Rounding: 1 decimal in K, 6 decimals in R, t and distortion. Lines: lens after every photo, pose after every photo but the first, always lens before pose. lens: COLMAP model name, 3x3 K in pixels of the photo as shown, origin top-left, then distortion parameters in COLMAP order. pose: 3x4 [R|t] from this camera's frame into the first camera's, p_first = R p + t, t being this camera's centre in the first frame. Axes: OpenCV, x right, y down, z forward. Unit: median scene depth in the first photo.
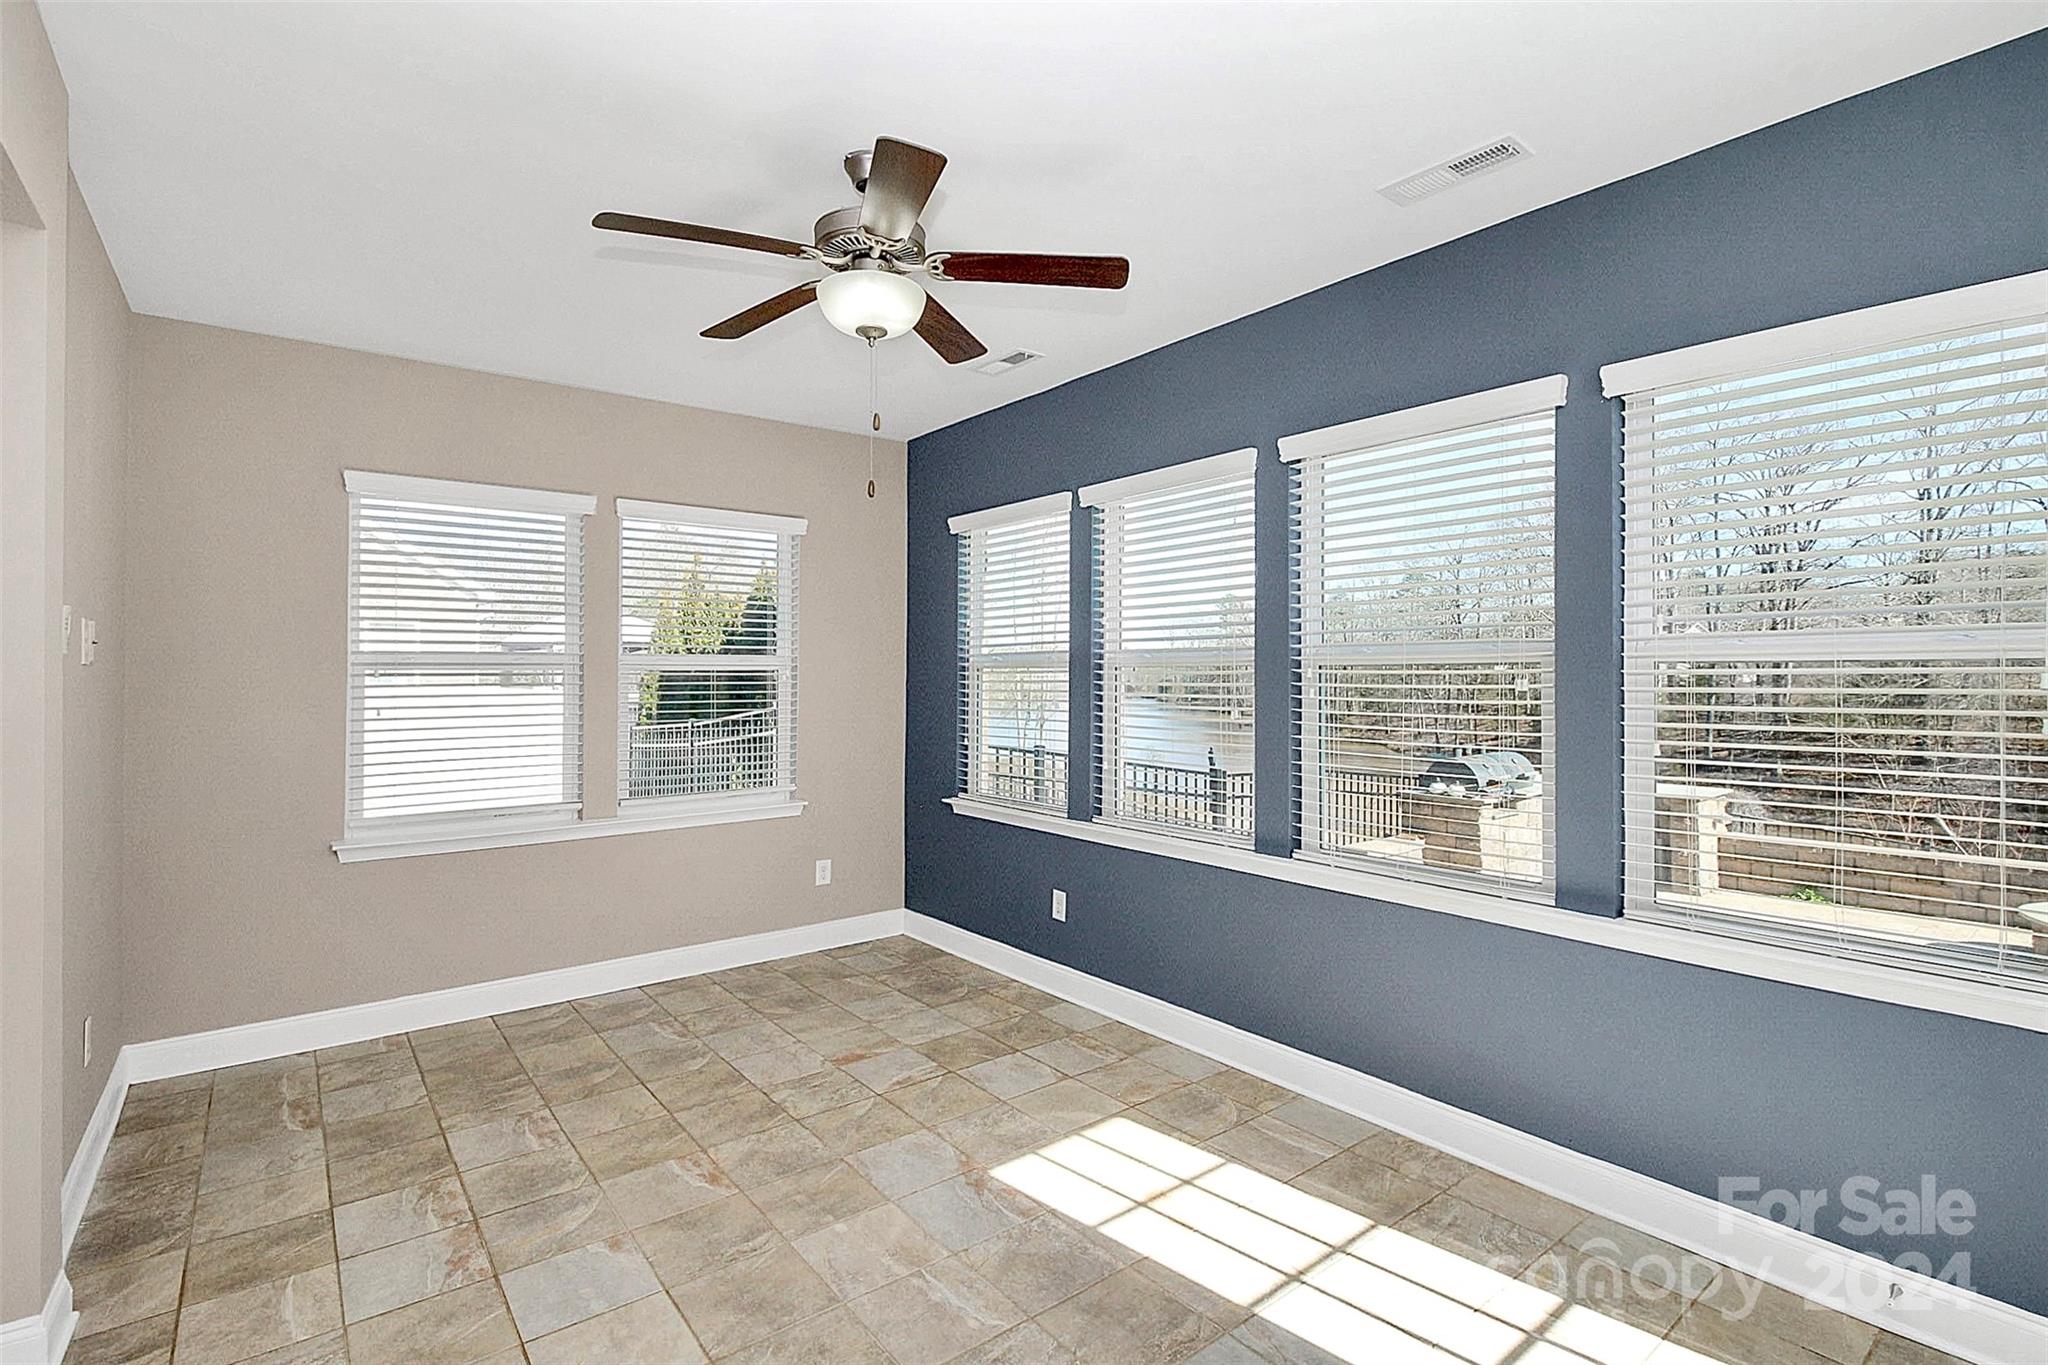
lens RADIAL K [[958.3, 0, 1016.1], [0, 958.3, 679.1], [0, 0, 1]] dist [0.001004, -0.011274]
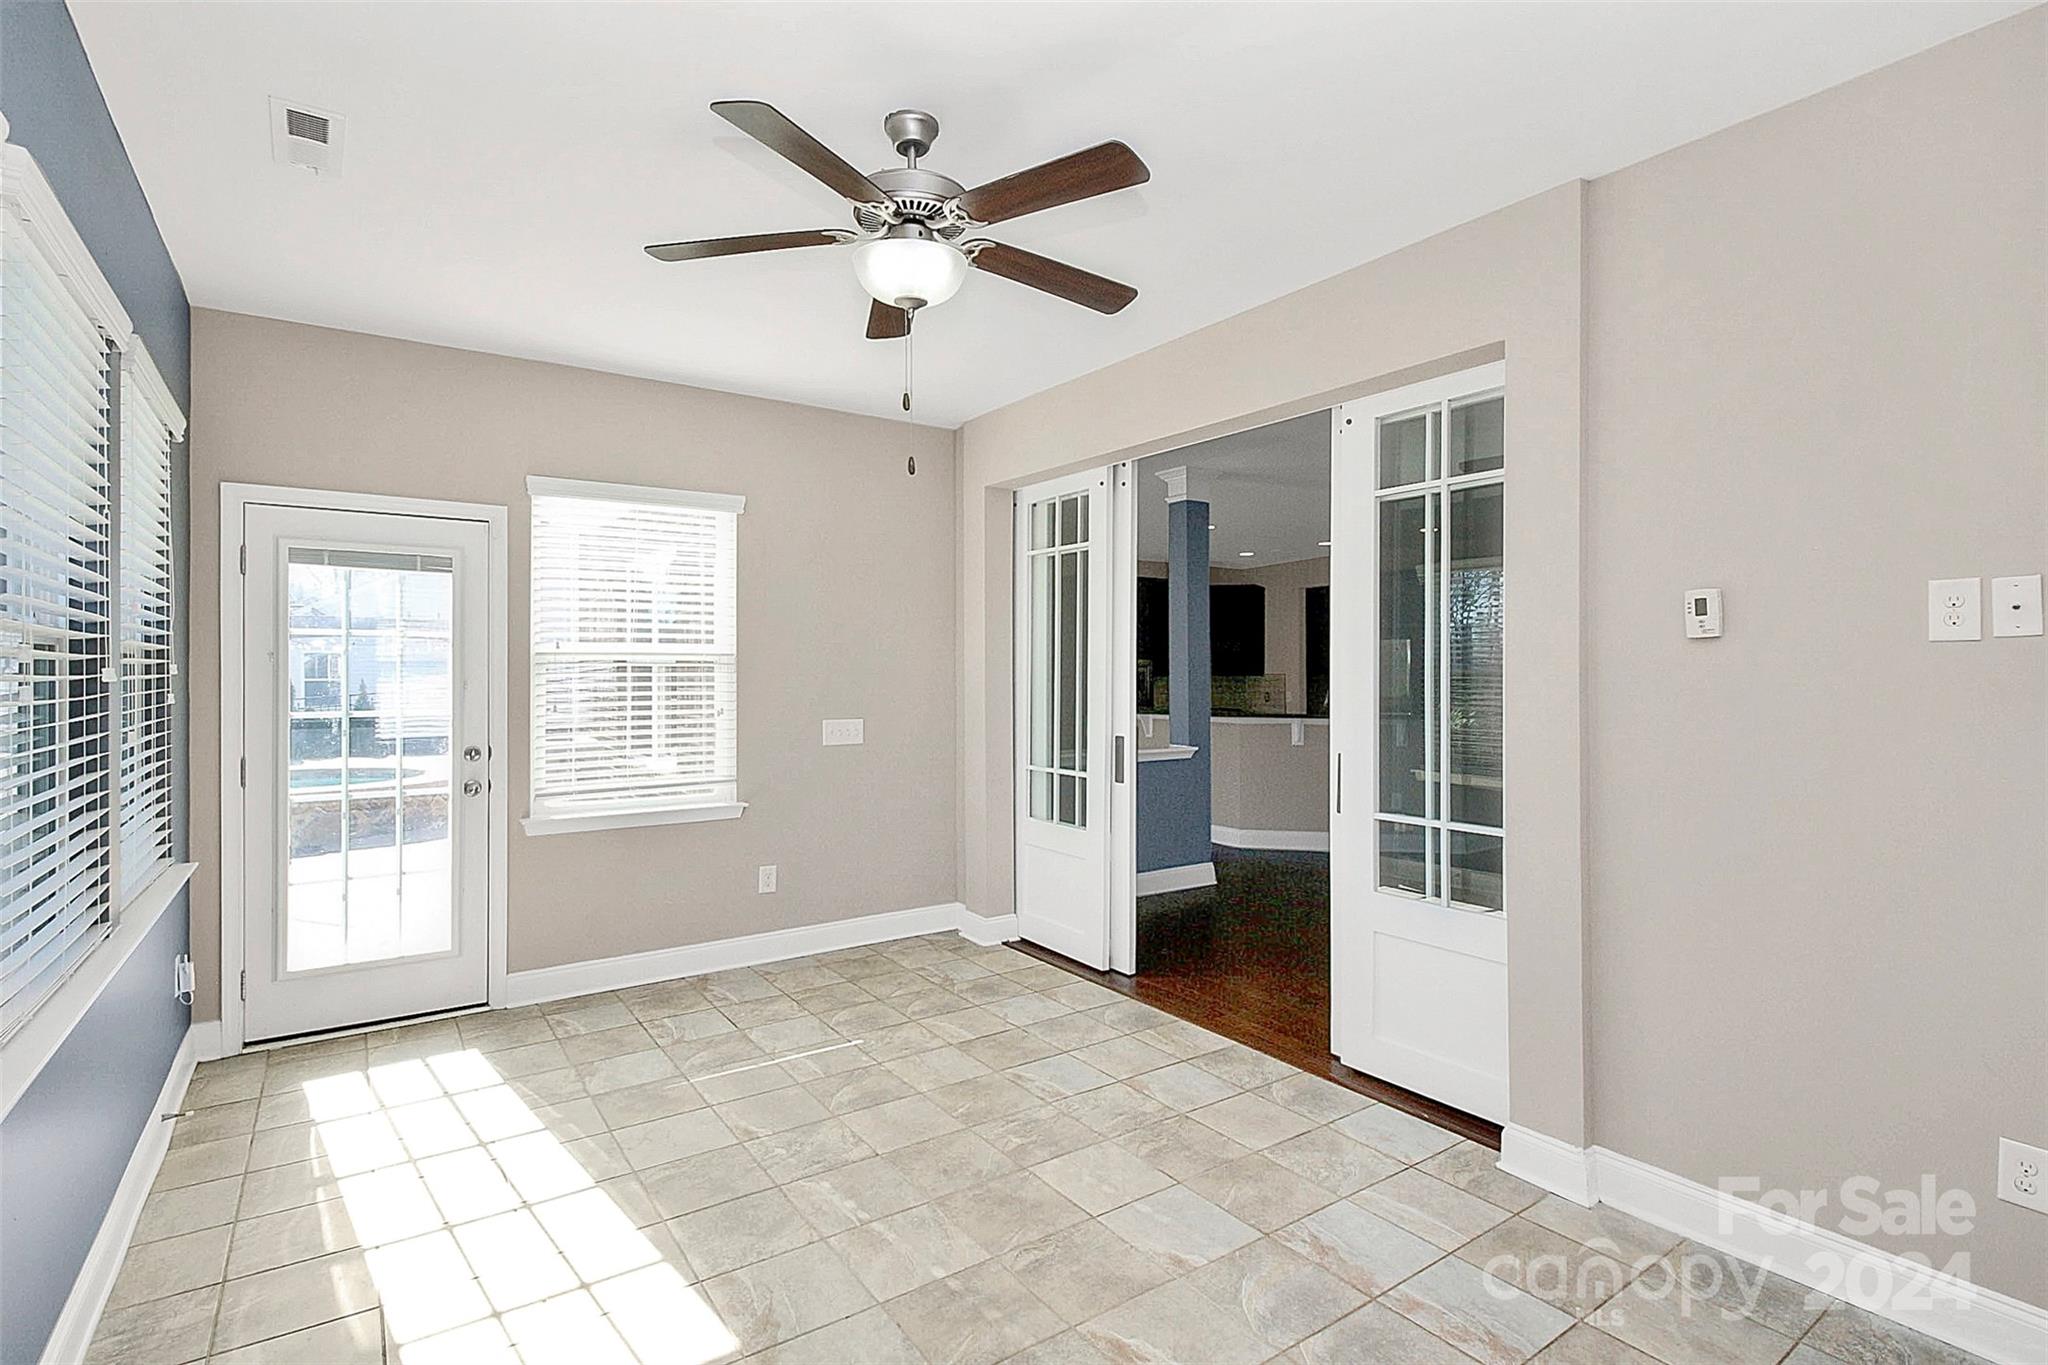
lens RADIAL K [[958.3, 0, 1016.1], [0, 958.3, 679.1], [0, 0, 1]] dist [0.001004, -0.011274]
pose [[-0.998752, 0.007916, 0.049304, -0.314118], [0.008116, 0.999960, 0.003871, 0.014715], [-0.049271, 0.004266, -0.998776, 1.954165]]
